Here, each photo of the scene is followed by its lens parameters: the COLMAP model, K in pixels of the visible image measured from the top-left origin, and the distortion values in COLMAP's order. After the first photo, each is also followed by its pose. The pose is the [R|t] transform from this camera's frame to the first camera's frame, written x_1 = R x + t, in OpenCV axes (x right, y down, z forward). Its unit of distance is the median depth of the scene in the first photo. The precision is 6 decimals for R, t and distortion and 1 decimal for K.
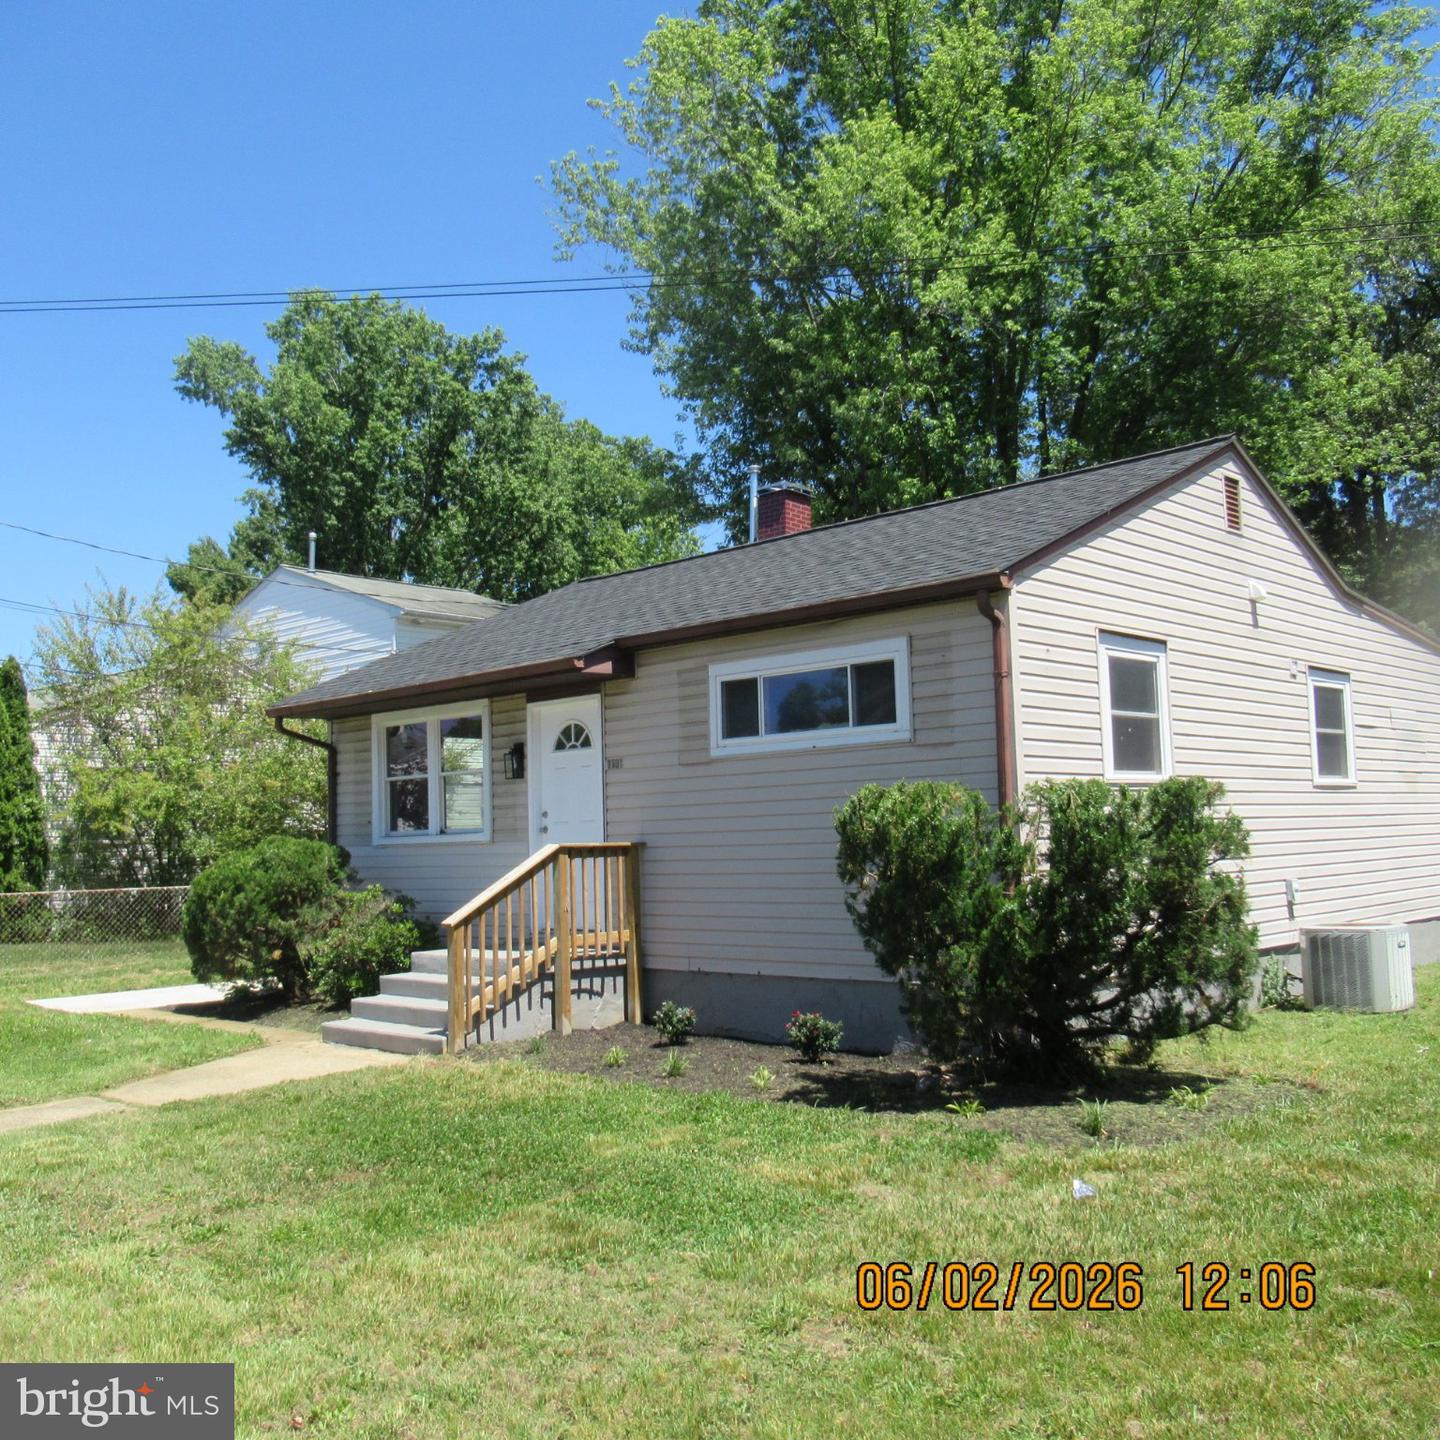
lens RADIAL K [[1431.8, 0, 723.0], [0, 1431.8, 727.7], [0, 0, 1]] dist [0.004405, -0.021021]
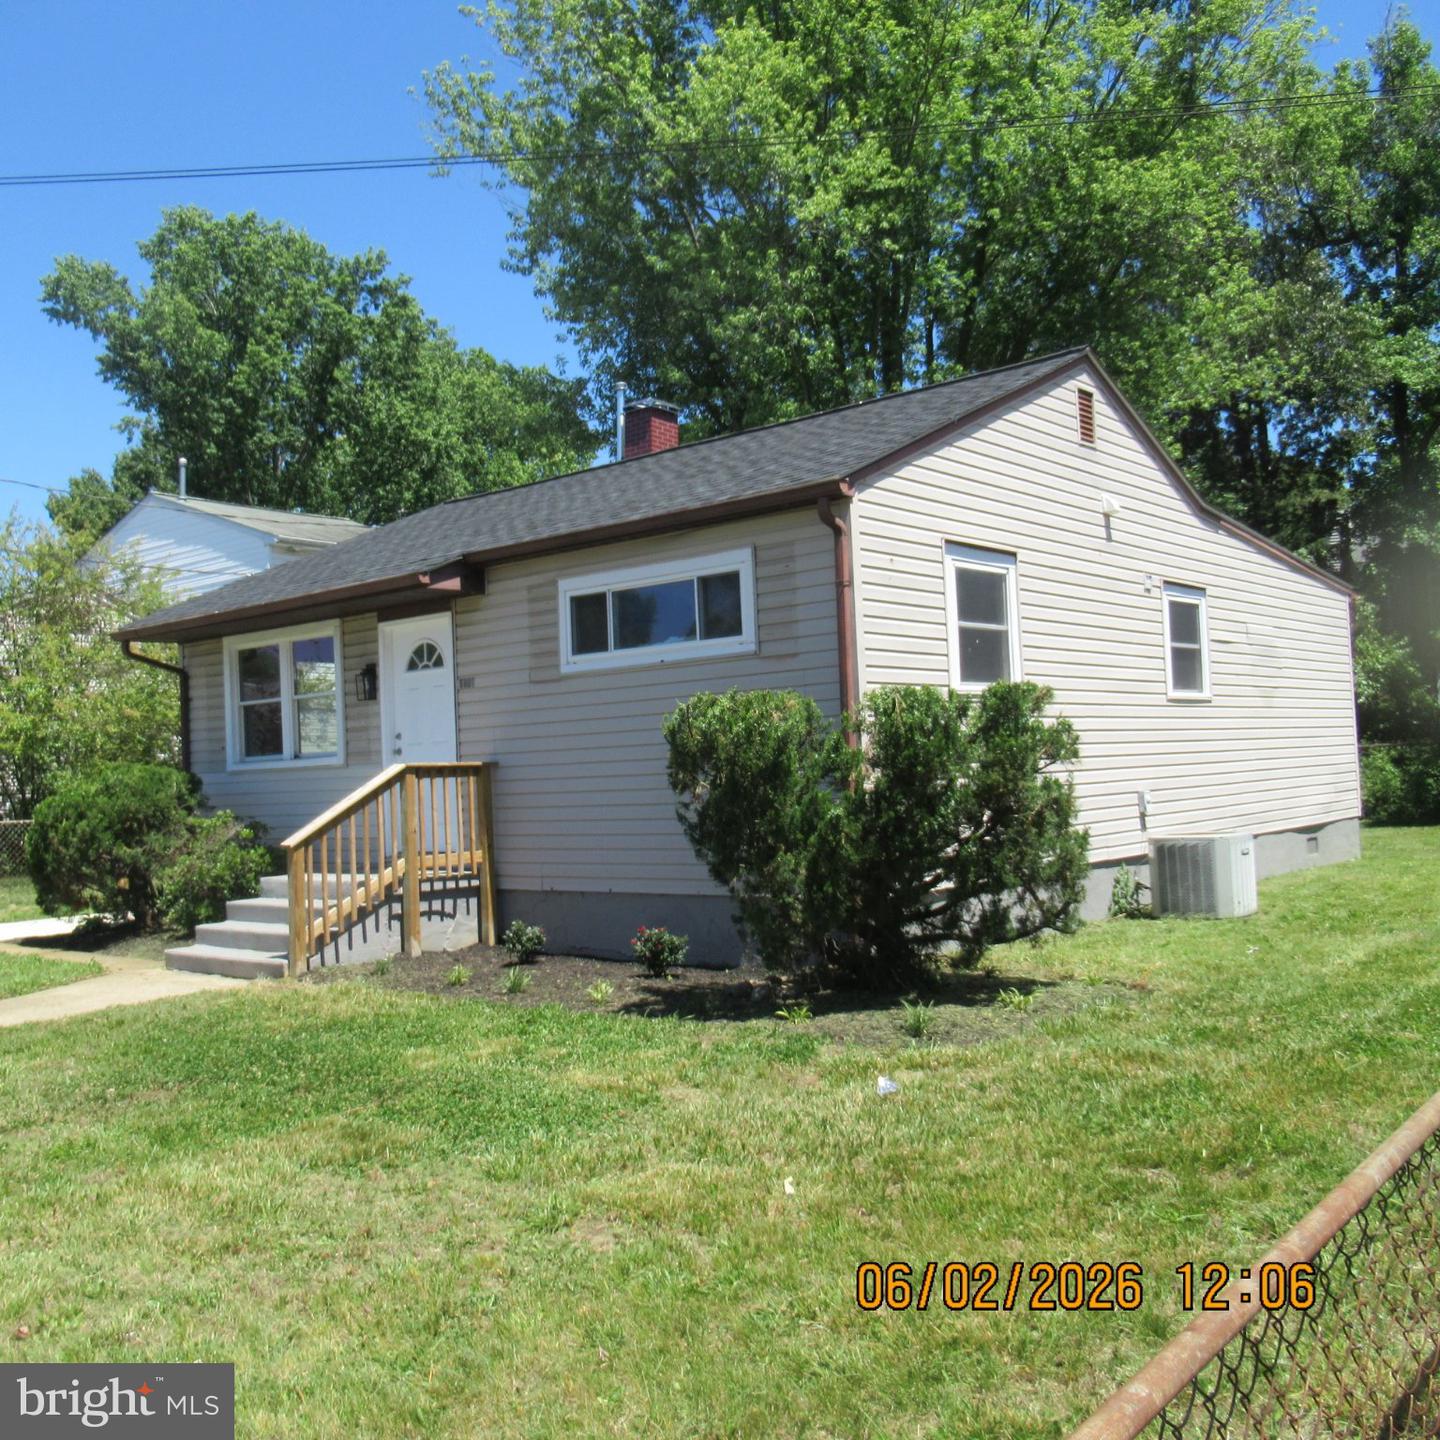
lens RADIAL K [[1432.2, 0, 718.1], [0, 1432.2, 725.3], [0, 0, 1]] dist [0.002202, -0.016911]
pose [[0.998164, -0.010709, 0.059614, 0.037423], [0.008139, 0.999034, 0.043188, 0.013263], [-0.060019, -0.042623, 0.997287, 0.010584]]
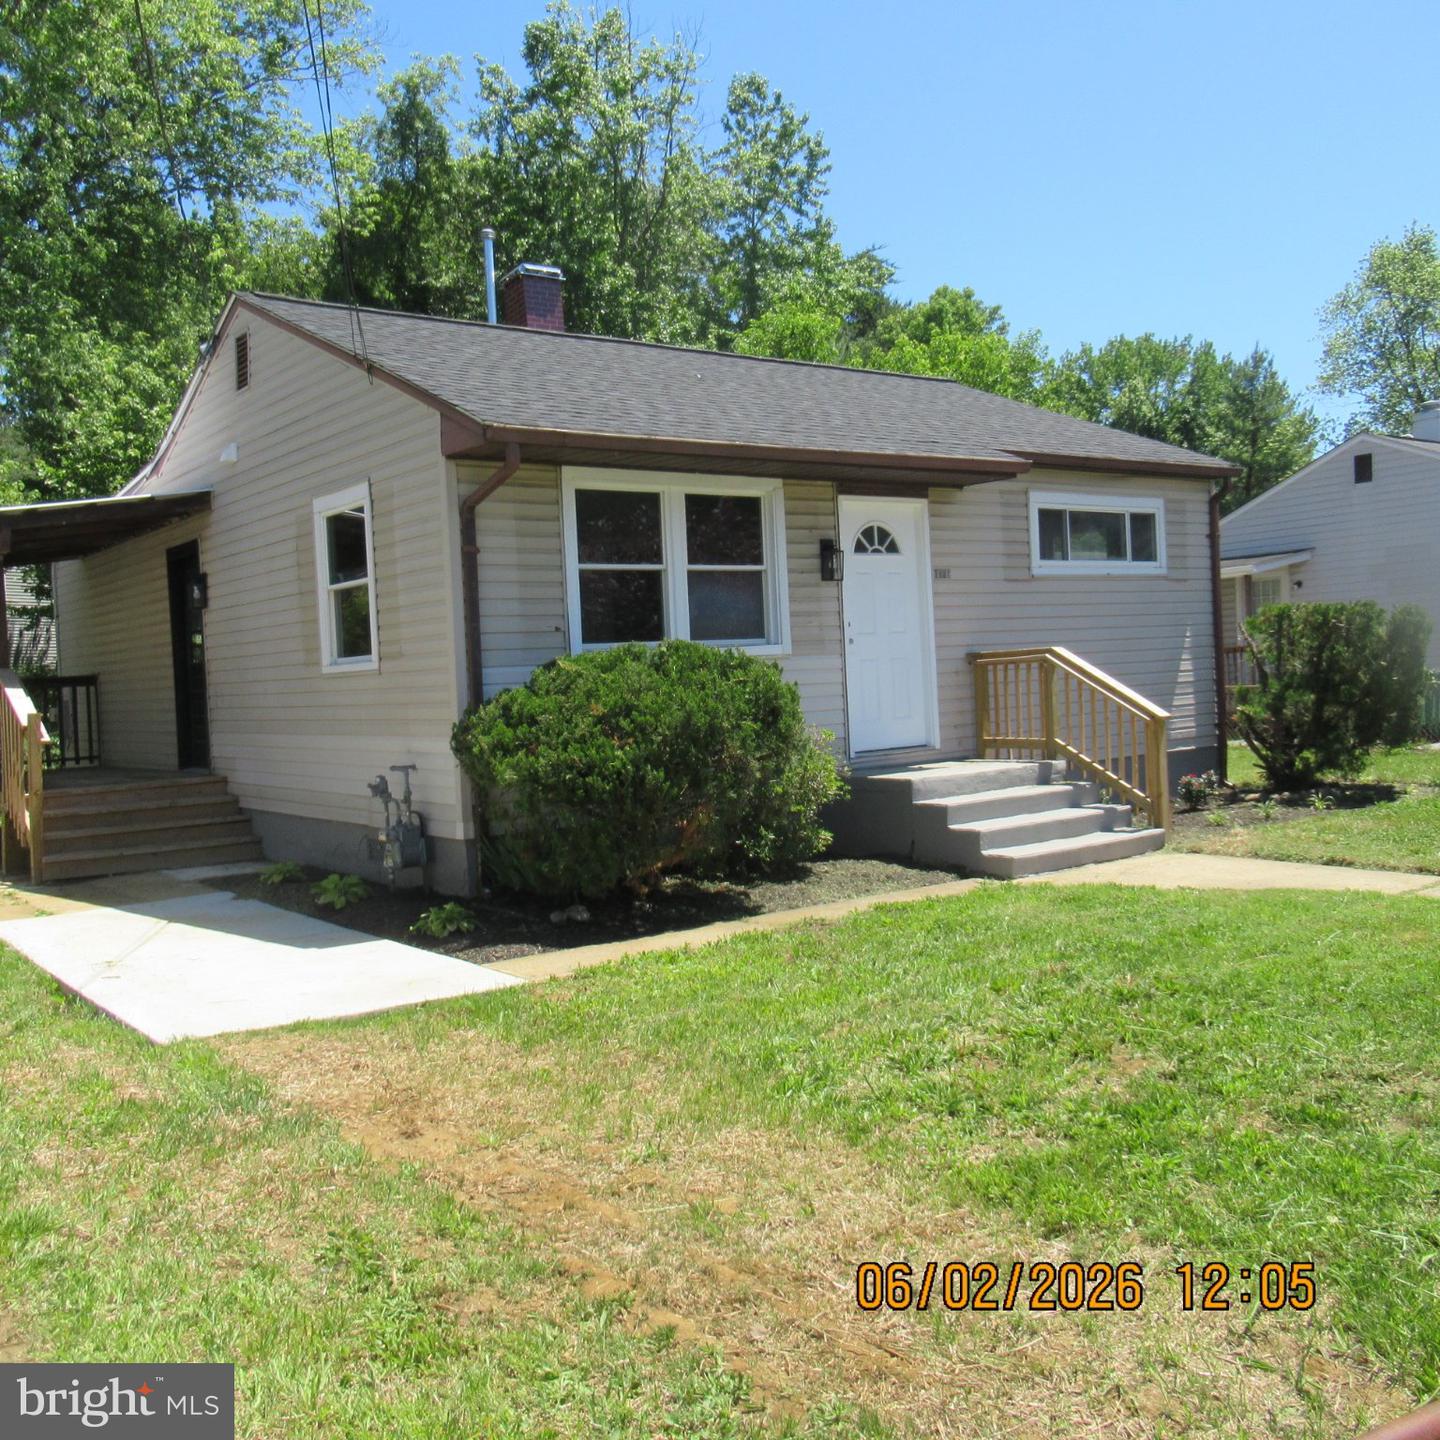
lens RADIAL K [[1448.7, 0, 719.2], [0, 1448.7, 730.7], [0, 0, 1]] dist [0.003398, 0.000270]
pose [[0.168776, -0.009729, 0.985606, -1.075563], [-0.026323, 0.999550, 0.014374, 0.122129], [-0.985303, -0.028370, 0.168444, 0.976385]]
